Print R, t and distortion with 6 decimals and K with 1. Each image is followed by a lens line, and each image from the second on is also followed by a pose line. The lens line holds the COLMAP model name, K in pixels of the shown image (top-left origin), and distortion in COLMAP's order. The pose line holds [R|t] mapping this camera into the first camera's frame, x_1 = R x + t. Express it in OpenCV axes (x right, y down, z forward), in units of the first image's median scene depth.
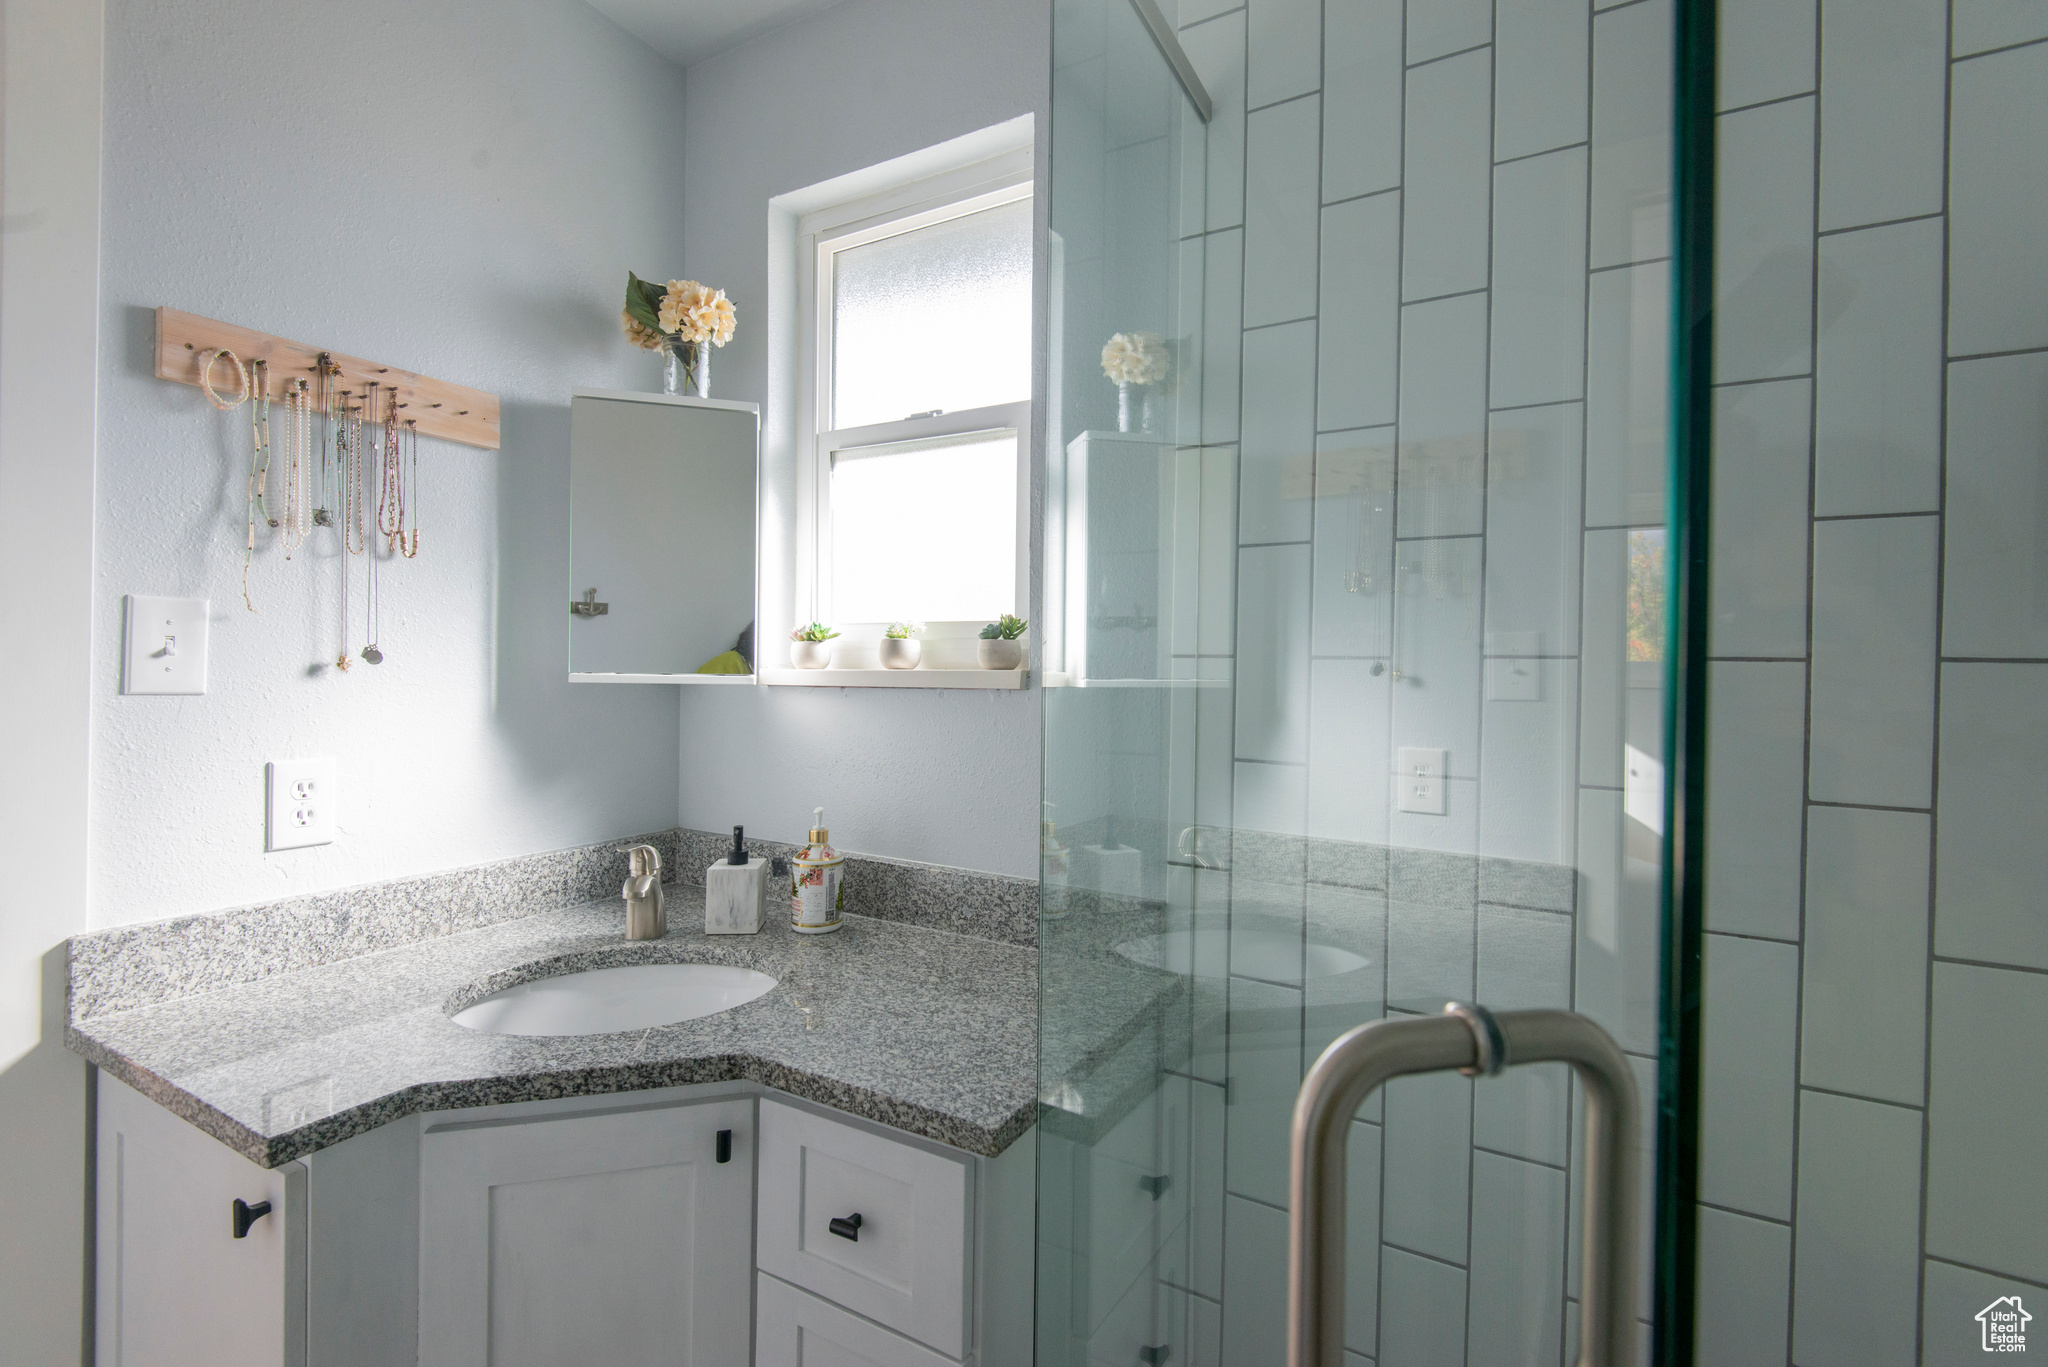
lens RADIAL K [[914.1, 0, 1021.5], [0, 914.1, 672.0], [0, 0, 1]] dist [0.017185, -0.007587]
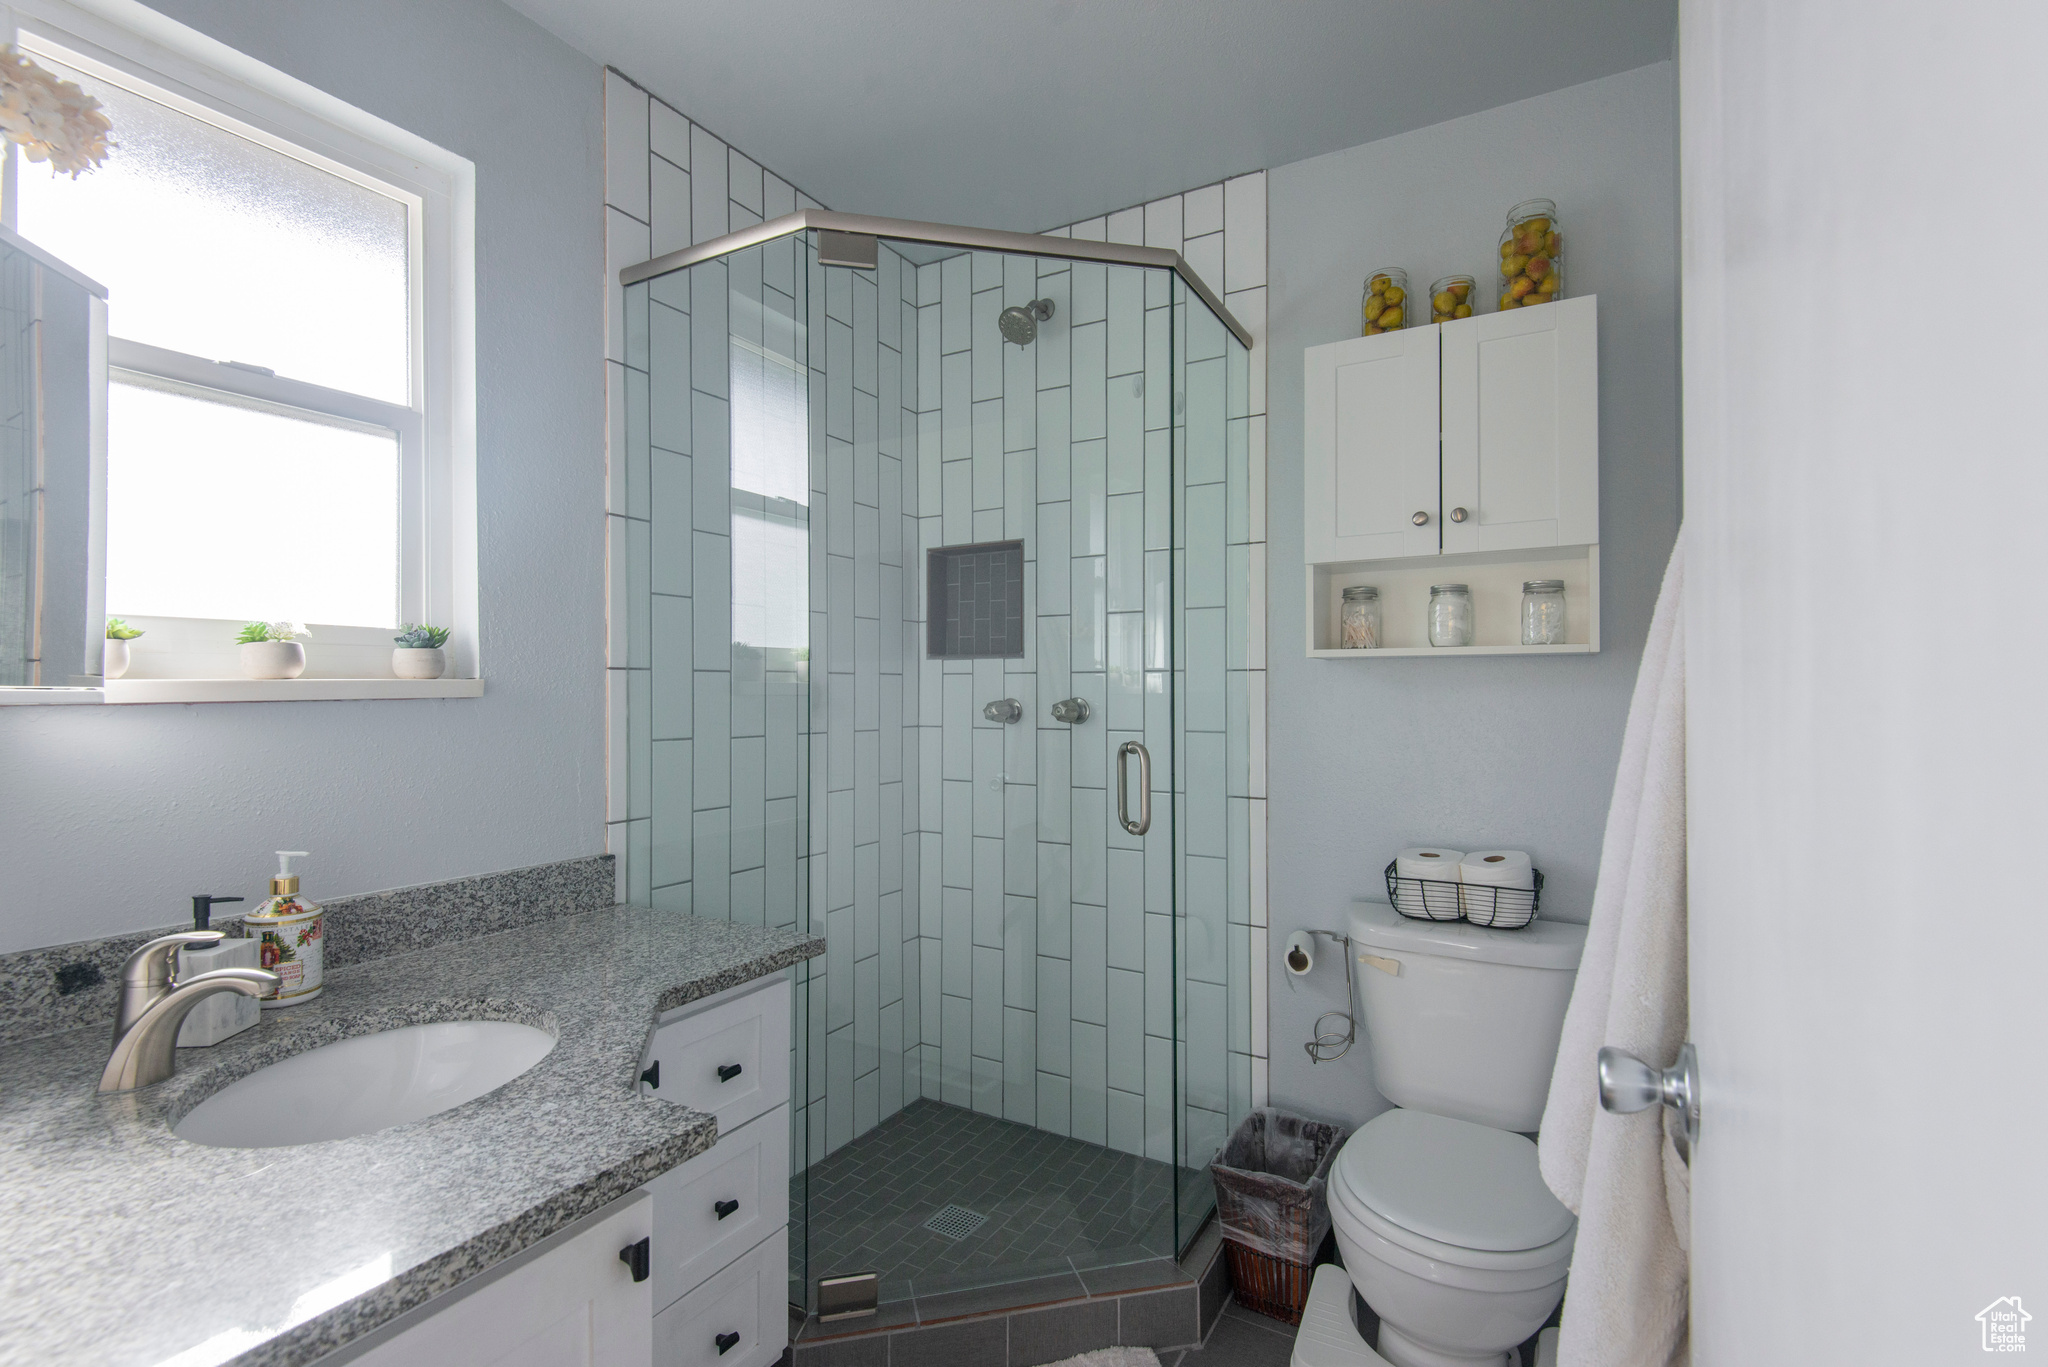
lens RADIAL K [[932.3, 0, 1019.0], [0, 932.3, 687.2], [0, 0, 1]] dist [-0.001886, -0.016195]
pose [[0.004258, -0.009611, 0.999945, -1.072313], [0.009995, 0.999904, 0.009568, 0.003103], [-0.999941, 0.009954, 0.004354, 0.362479]]
